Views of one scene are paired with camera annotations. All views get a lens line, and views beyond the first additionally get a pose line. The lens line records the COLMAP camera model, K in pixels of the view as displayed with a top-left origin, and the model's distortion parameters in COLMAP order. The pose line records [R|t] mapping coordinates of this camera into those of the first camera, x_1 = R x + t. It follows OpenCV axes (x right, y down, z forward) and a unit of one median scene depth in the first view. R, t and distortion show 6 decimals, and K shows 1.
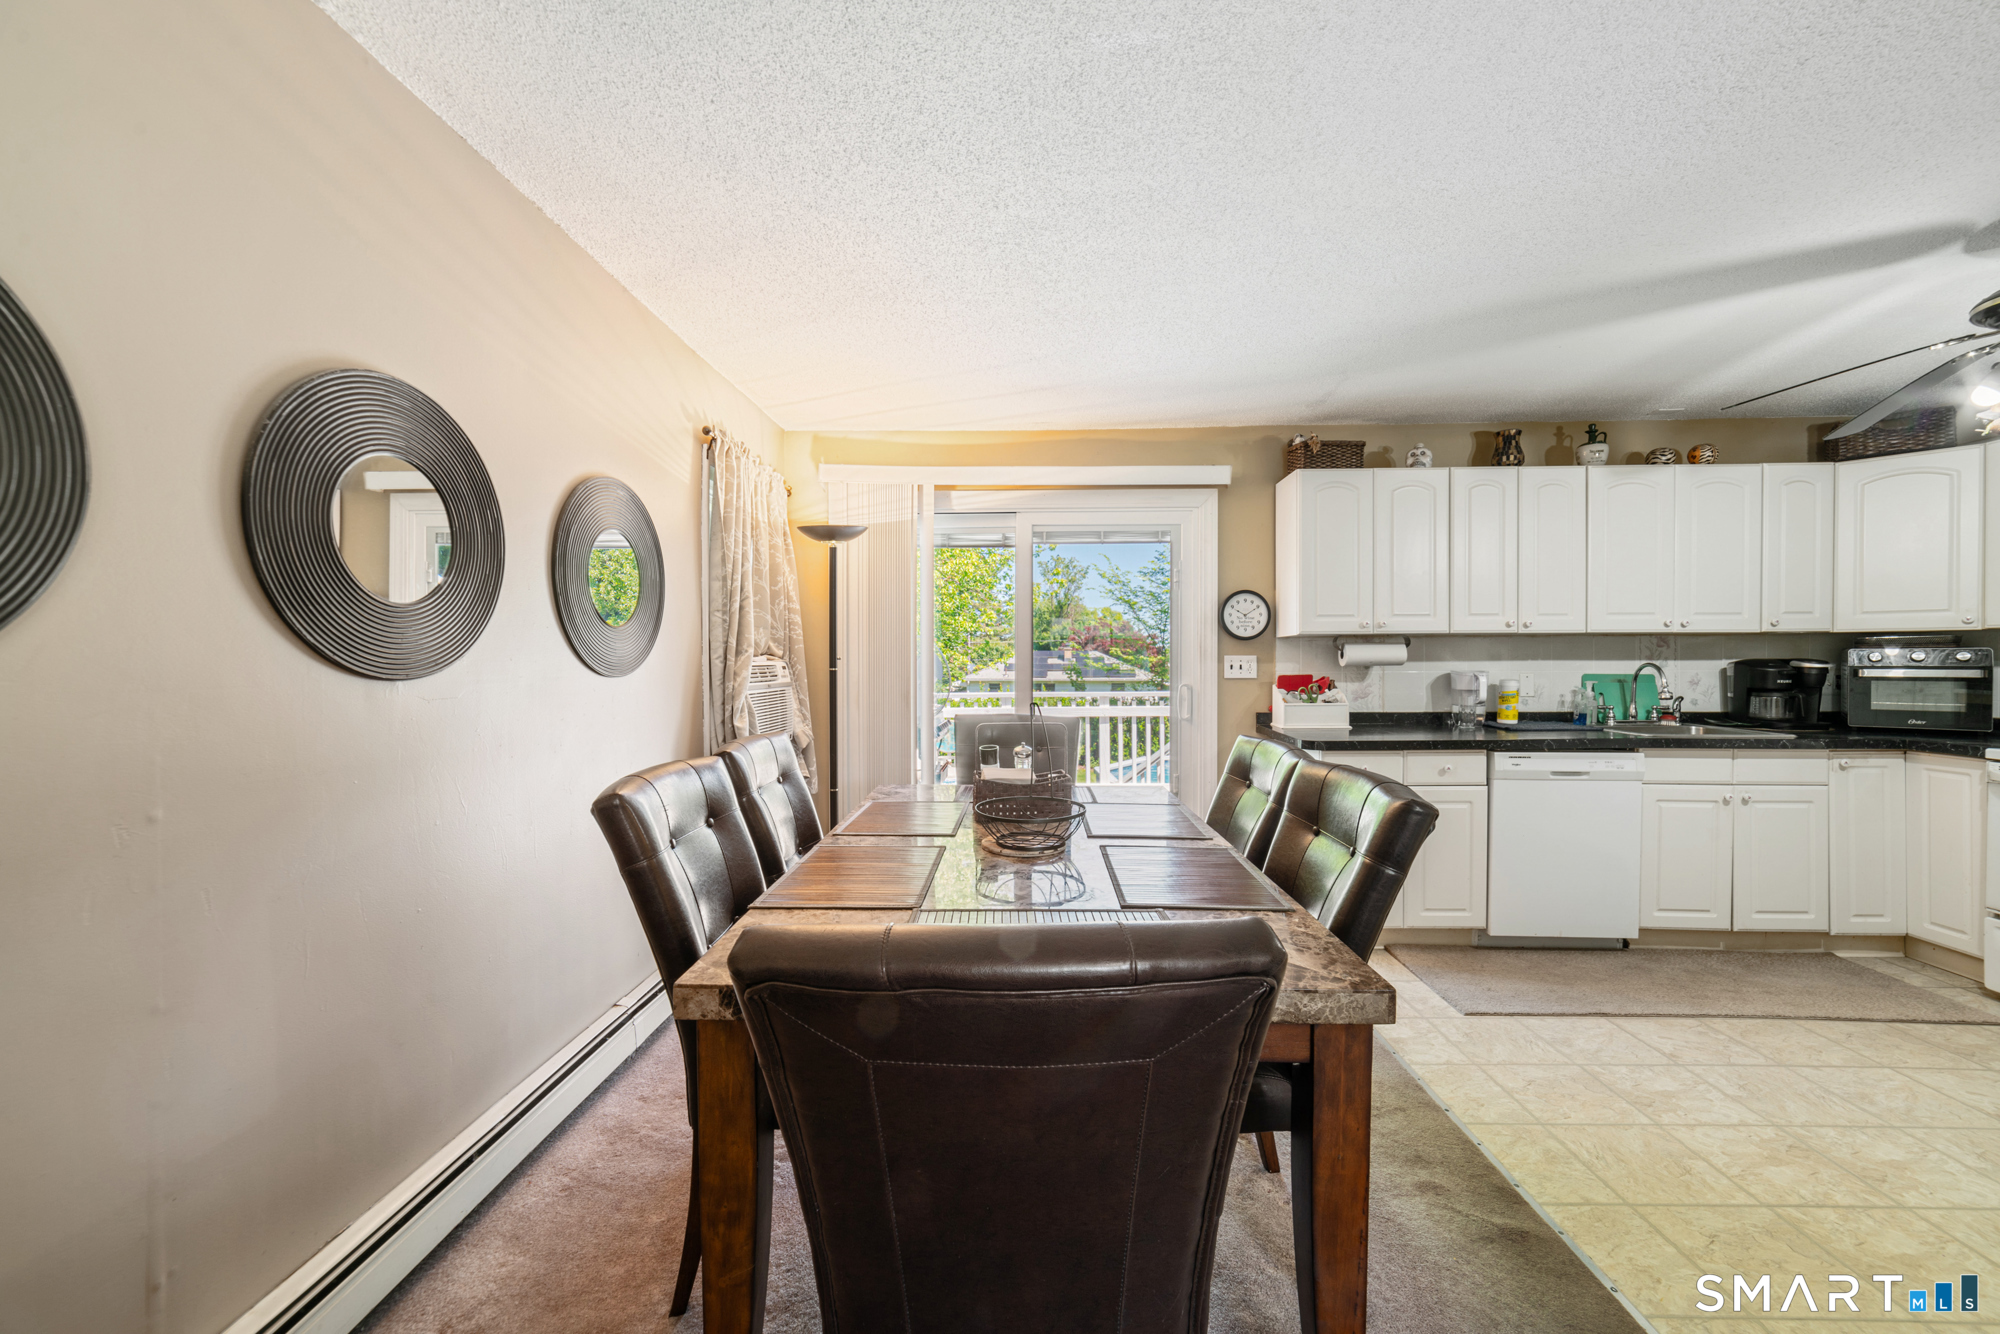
lens RADIAL K [[779.3, 0, 994.5], [0, 779.3, 669.6], [0, 0, 1]] dist [0.001839, 0.000602]
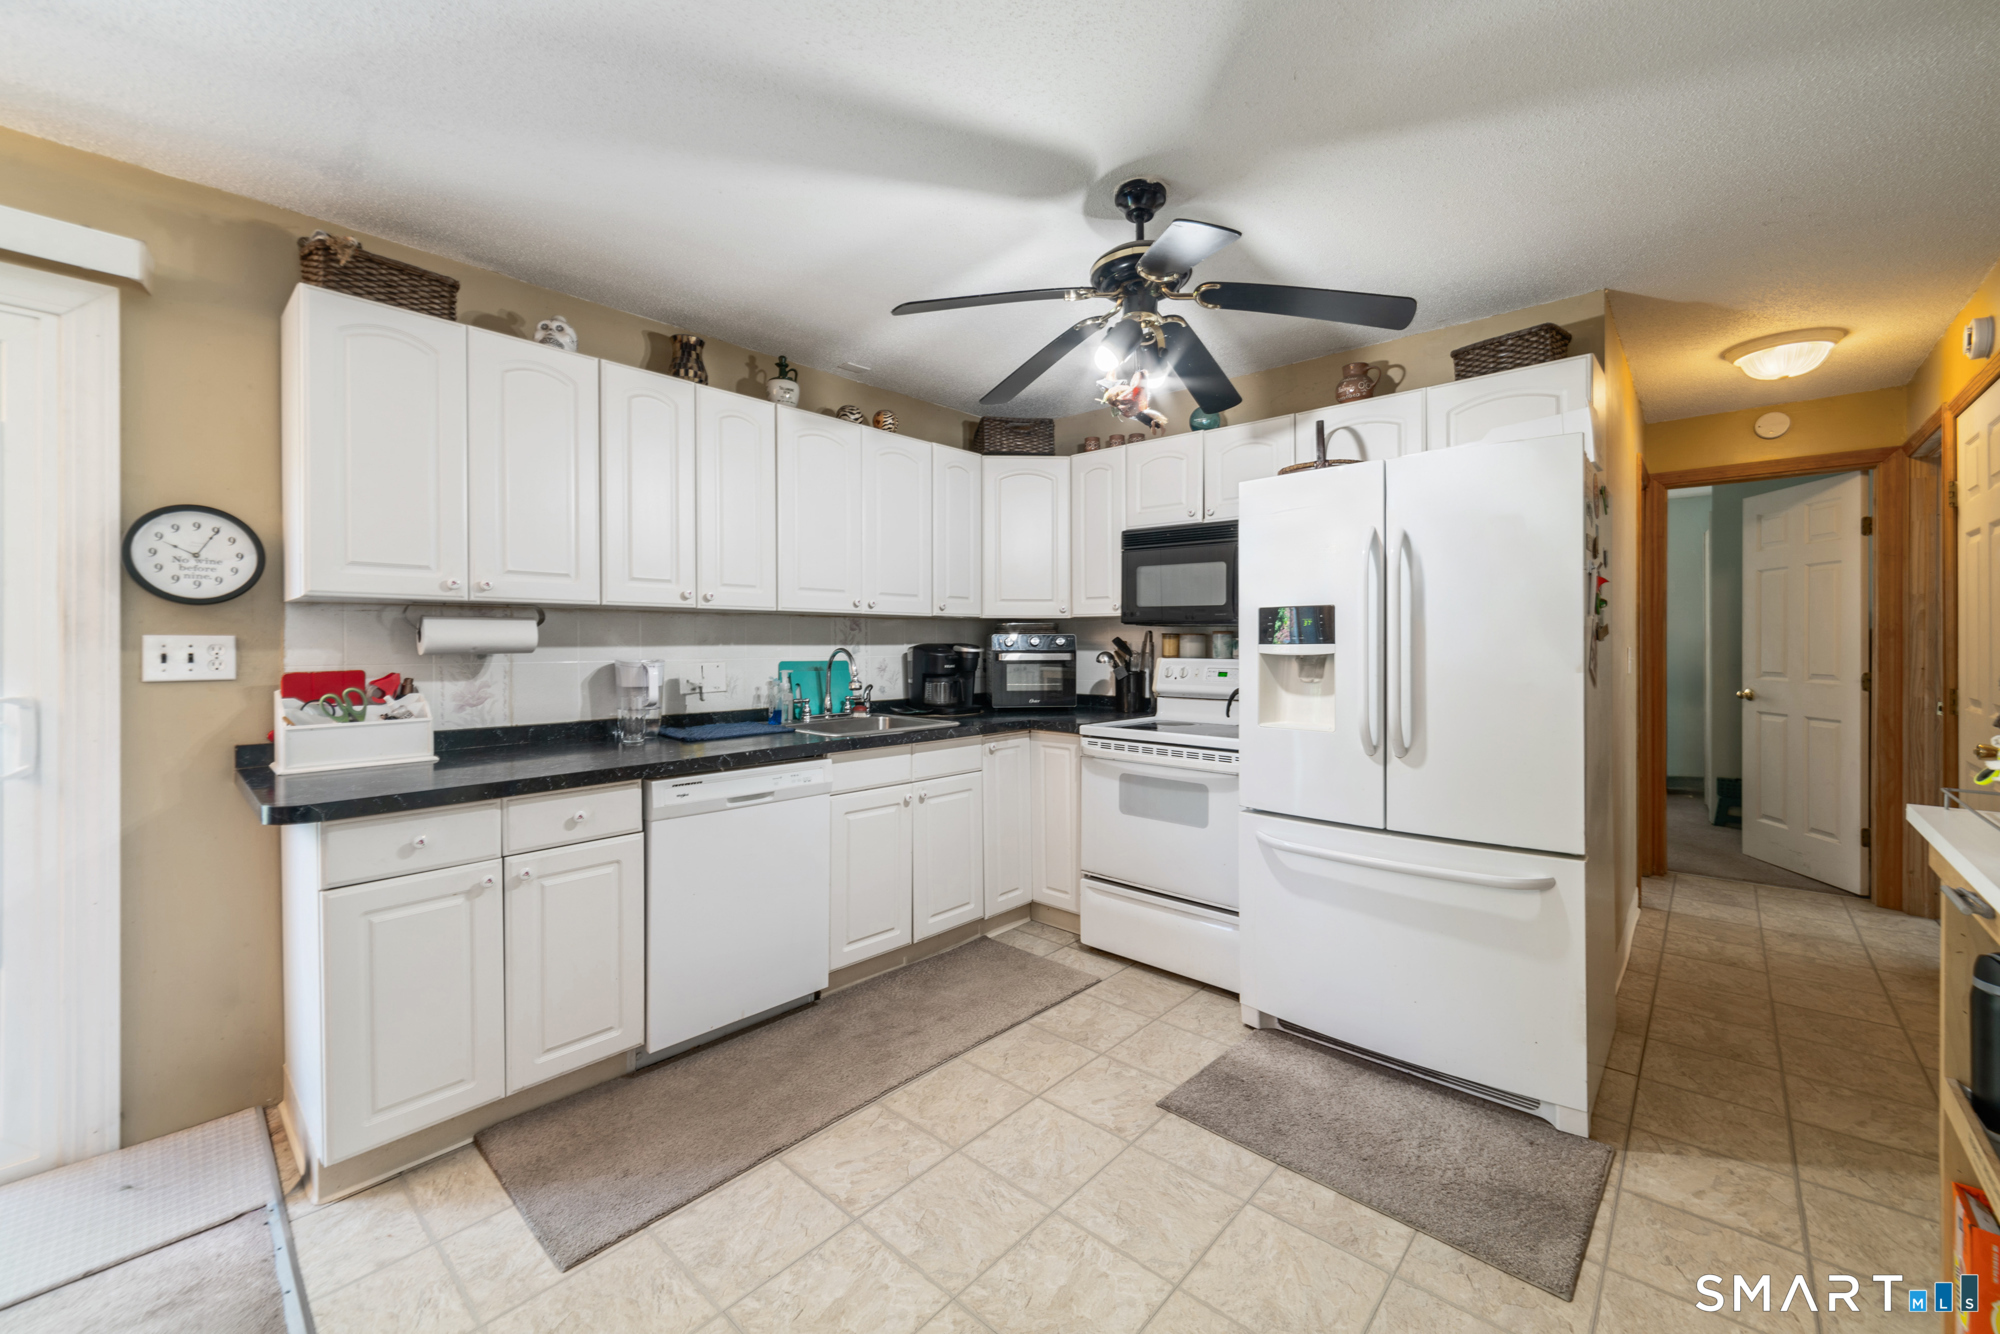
lens RADIAL K [[790.6, 0, 1015.0], [0, 790.6, 648.5], [0, 0, 1]] dist [-0.001342, 0.000801]
pose [[0.637087, -0.003130, 0.770786, 0.280988], [0.009378, 0.999949, -0.003691, -0.002876], [-0.770735, 0.009580, 0.637084, 0.287183]]
